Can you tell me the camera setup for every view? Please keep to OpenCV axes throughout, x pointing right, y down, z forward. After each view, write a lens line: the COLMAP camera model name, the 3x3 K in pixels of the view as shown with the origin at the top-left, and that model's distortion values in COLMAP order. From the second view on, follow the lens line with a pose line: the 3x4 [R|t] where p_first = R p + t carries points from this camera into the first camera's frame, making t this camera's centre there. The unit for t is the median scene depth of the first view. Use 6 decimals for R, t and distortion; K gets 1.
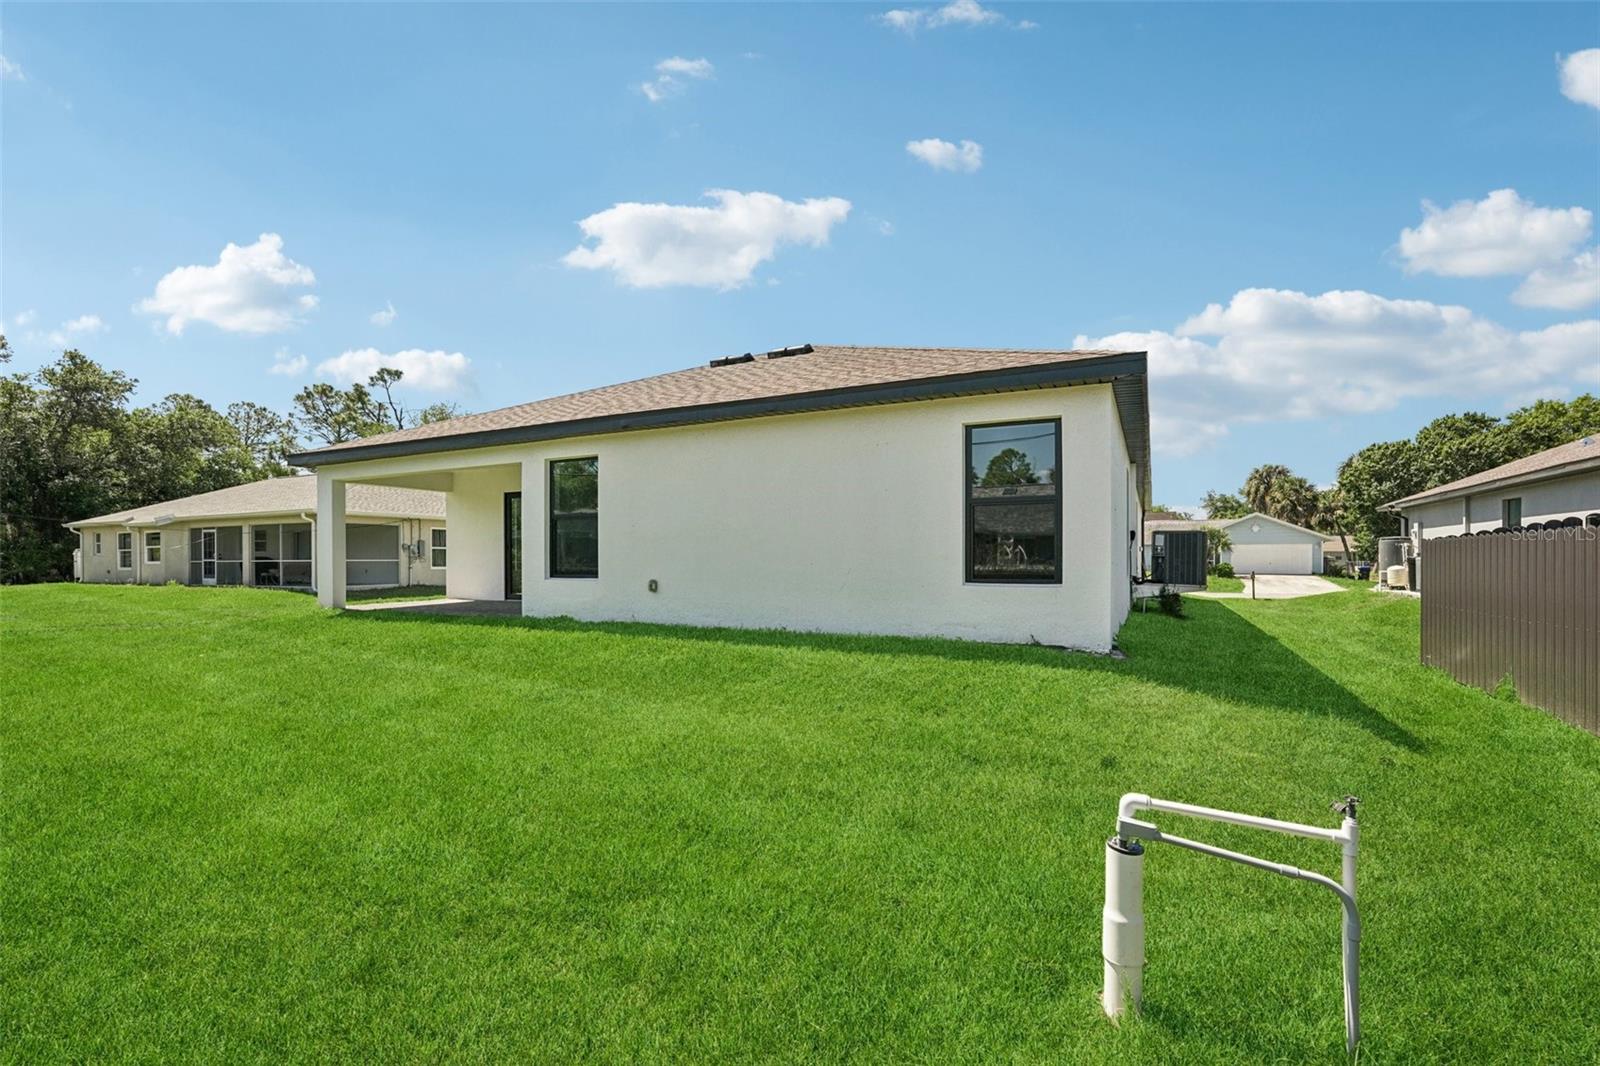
lens RADIAL K [[708.8, 0, 802.6], [0, 708.8, 537.0], [0, 0, 1]] dist [-0.025897, 0.013543]
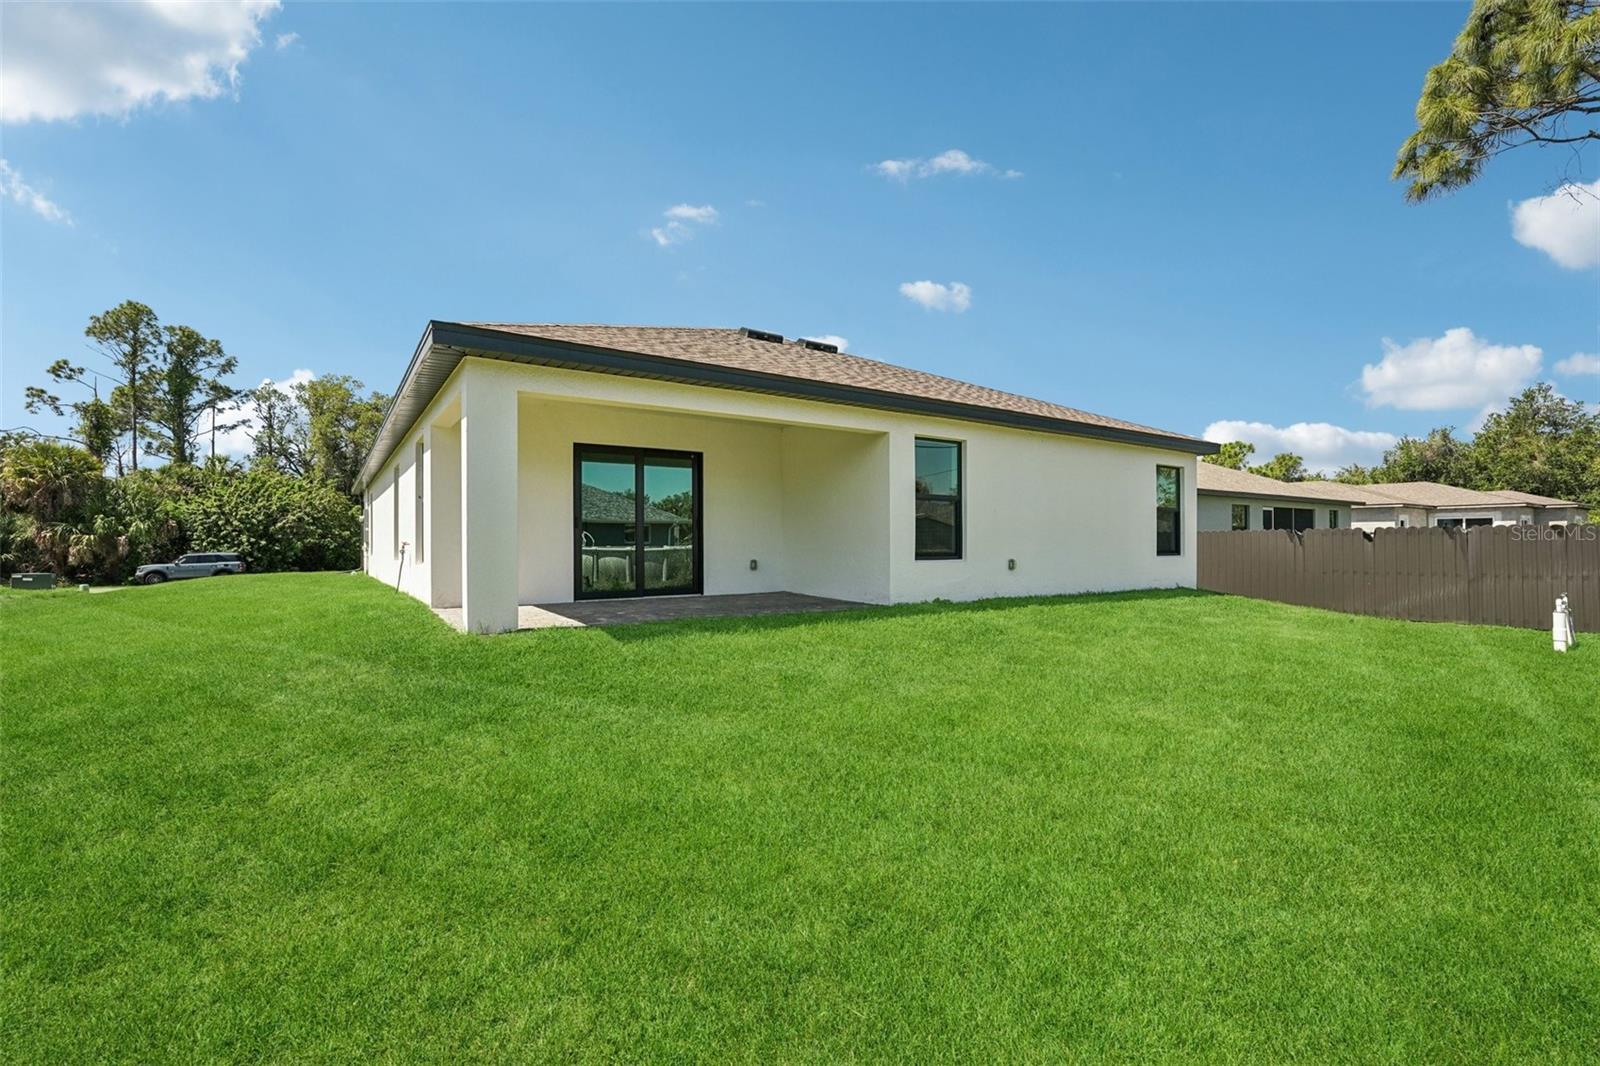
lens RADIAL K [[708.8, 0, 802.6], [0, 708.8, 537.0], [0, 0, 1]] dist [-0.025897, 0.013543]
pose [[0.501569, 0.010541, 0.865054, -1.308568], [-0.025387, 0.999674, 0.002539, 0.028506], [-0.864745, -0.023235, 0.501673, 0.681523]]
